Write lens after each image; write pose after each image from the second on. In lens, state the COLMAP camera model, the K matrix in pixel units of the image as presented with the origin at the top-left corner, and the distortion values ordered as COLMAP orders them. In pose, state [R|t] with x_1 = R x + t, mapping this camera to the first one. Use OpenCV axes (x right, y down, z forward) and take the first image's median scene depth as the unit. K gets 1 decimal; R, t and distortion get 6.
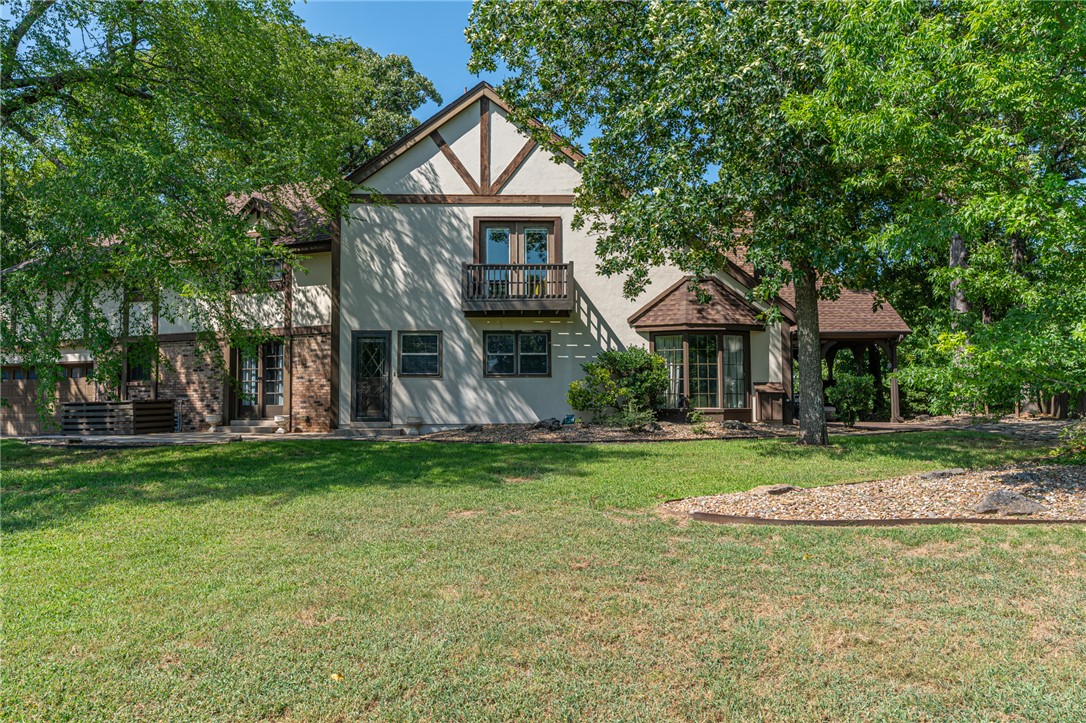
lens RADIAL K [[800.9, 0, 543.7], [0, 800.9, 361.9], [0, 0, 1]] dist [0.014340, 0.000209]
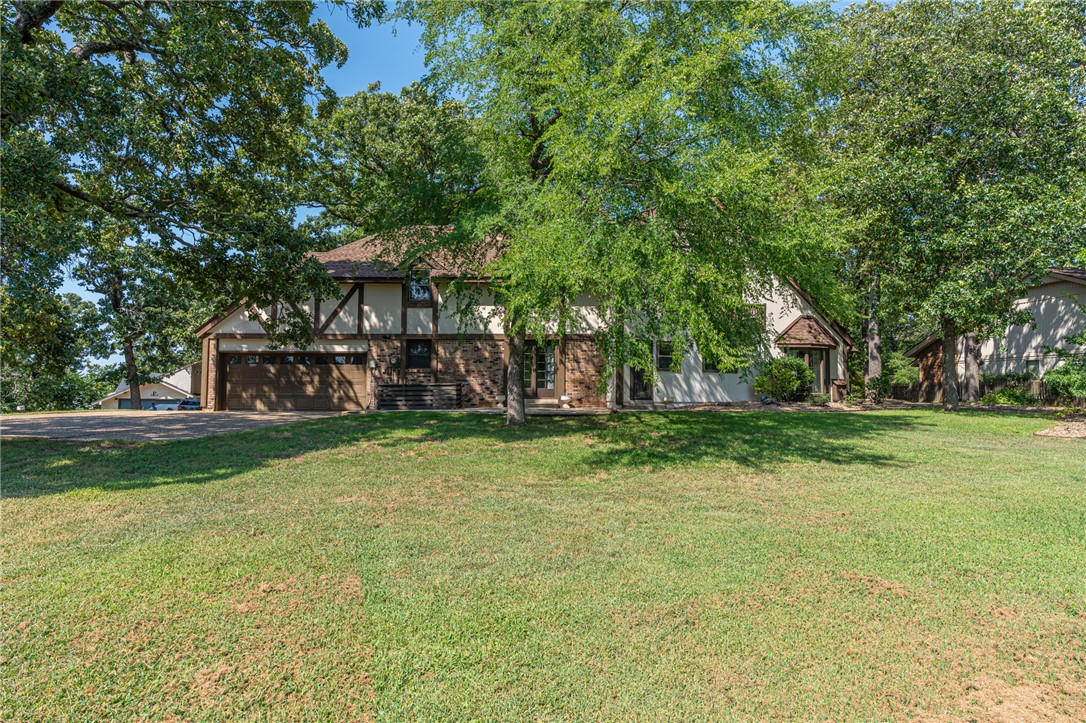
lens RADIAL K [[637.2, 0, 545.9], [0, 637.2, 367.8], [0, 0, 1]] dist [0.000057, 0.000256]
pose [[0.929911, 0.025936, 0.366870, -0.809946], [-0.030005, 0.999535, 0.005392, 0.011808], [-0.366560, -0.016023, 0.930257, -0.048332]]
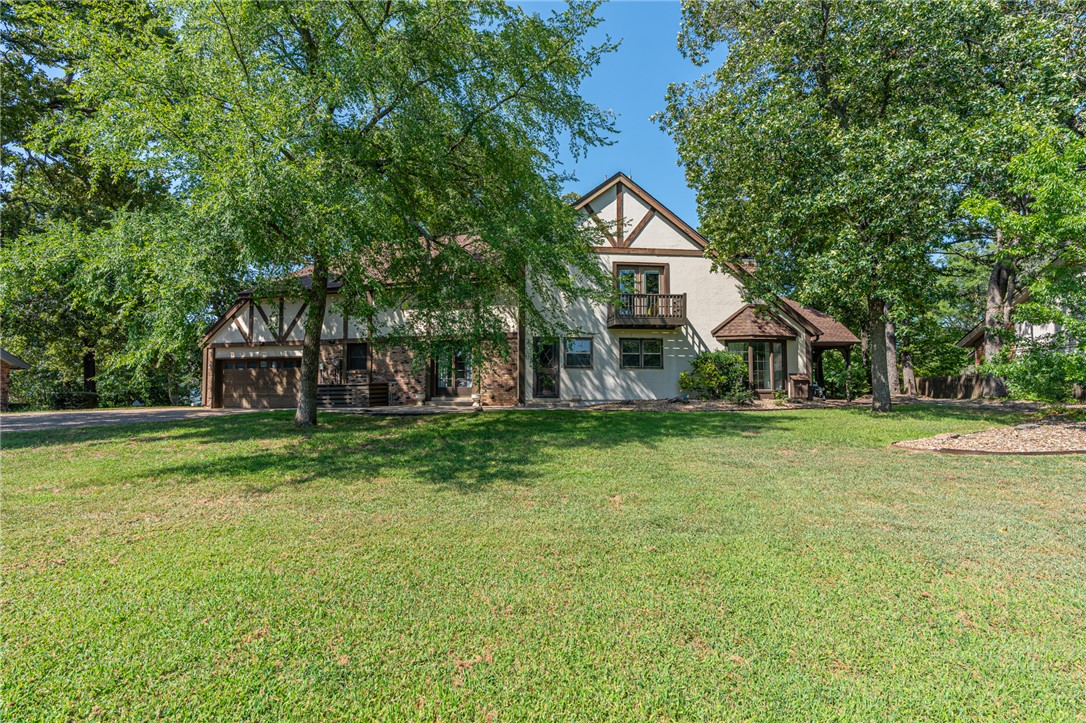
lens RADIAL K [[557.0, 0, 538.8], [0, 557.0, 363.3], [0, 0, 1]] dist [0.001047, 0.000528]
pose [[0.995266, 0.008349, 0.096830, -0.323497], [-0.008691, 0.999957, 0.003106, 0.006631], [-0.096800, -0.003933, 0.995296, -0.024946]]
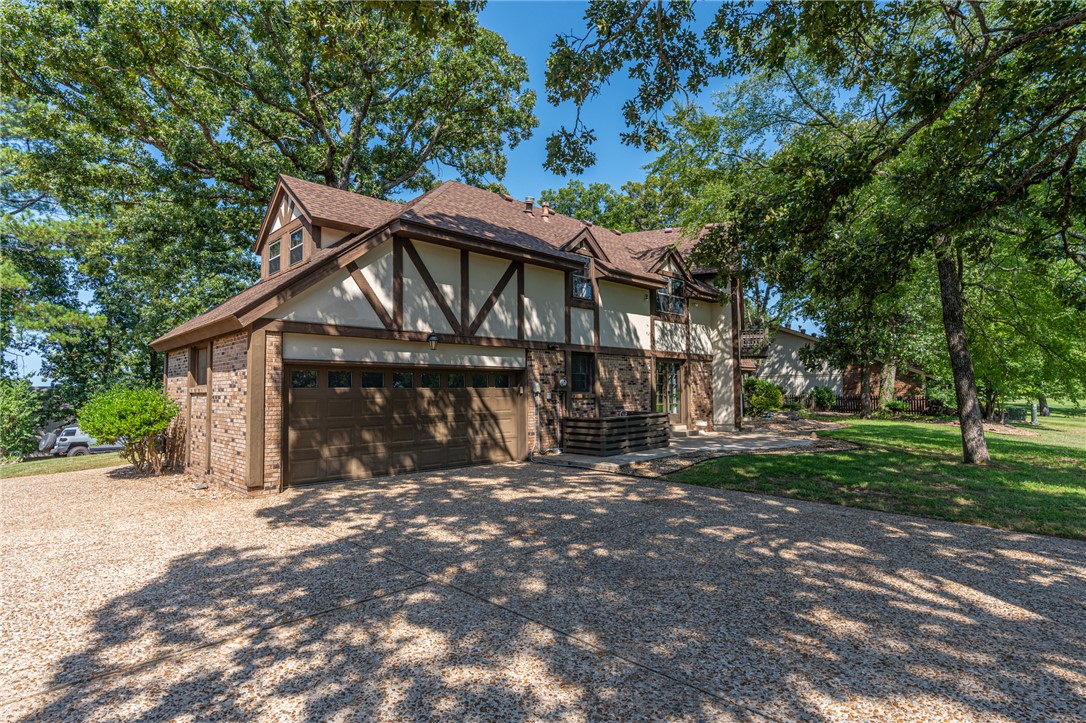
lens RADIAL K [[557.0, 0, 542.8], [0, 557.0, 354.5], [0, 0, 1]] dist [0.001047, 0.000528]
pose [[0.366499, 0.074507, 0.927430, -1.322505], [-0.025360, 0.997218, -0.070091, 0.029227], [-0.930073, 0.002169, 0.367369, 0.943058]]
